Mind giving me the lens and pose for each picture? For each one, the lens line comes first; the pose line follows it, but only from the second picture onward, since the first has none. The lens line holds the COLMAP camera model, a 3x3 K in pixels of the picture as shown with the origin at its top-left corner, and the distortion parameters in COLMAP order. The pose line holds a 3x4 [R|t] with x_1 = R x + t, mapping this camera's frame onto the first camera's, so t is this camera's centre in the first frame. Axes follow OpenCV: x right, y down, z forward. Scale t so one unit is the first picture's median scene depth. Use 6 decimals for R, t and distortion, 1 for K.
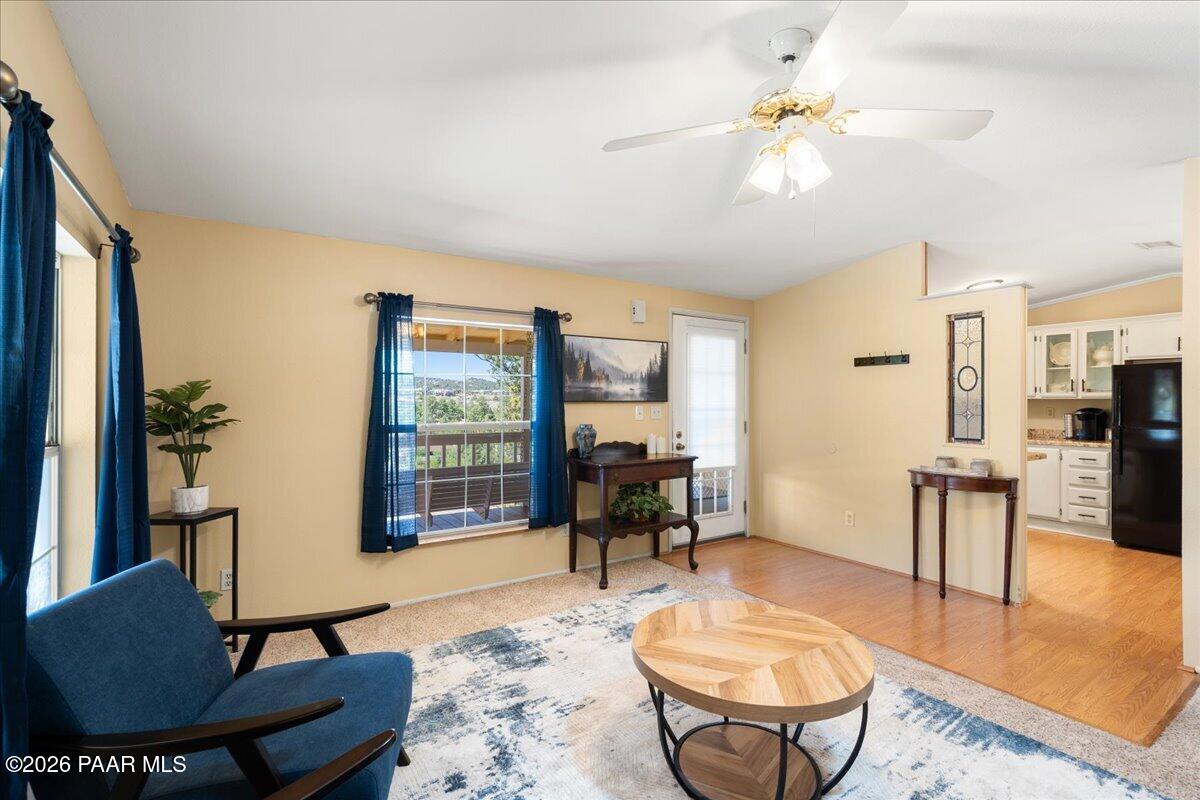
lens RADIAL K [[541.2, 0, 602.7], [0, 541.2, 402.3], [0, 0, 1]] dist [-0.000698, 0.000416]
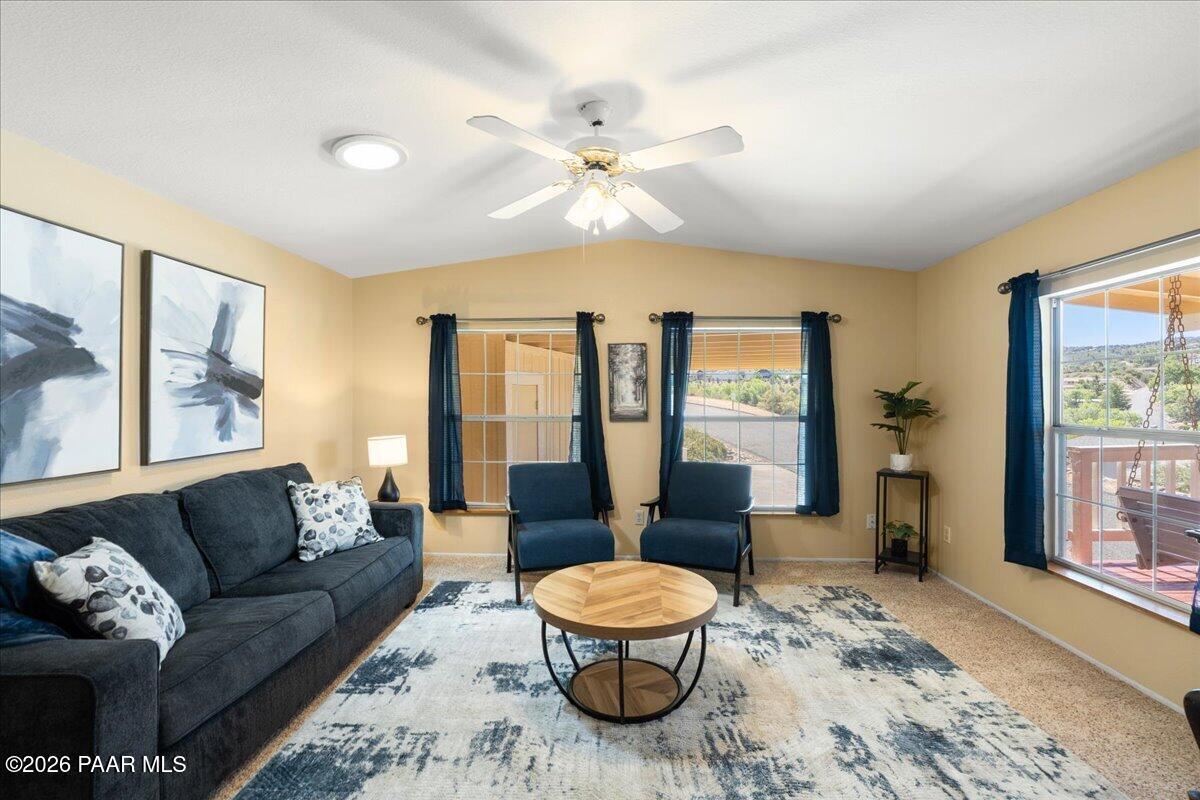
lens RADIAL K [[541.2, 0, 594.9], [0, 541.2, 397.3], [0, 0, 1]] dist [-0.000698, 0.000416]
pose [[-0.595901, -0.000591, -0.803058, 0.466376], [0.000642, 0.999999, -0.001213, 0.000224], [0.803058, -0.001238, -0.595900, 0.600920]]
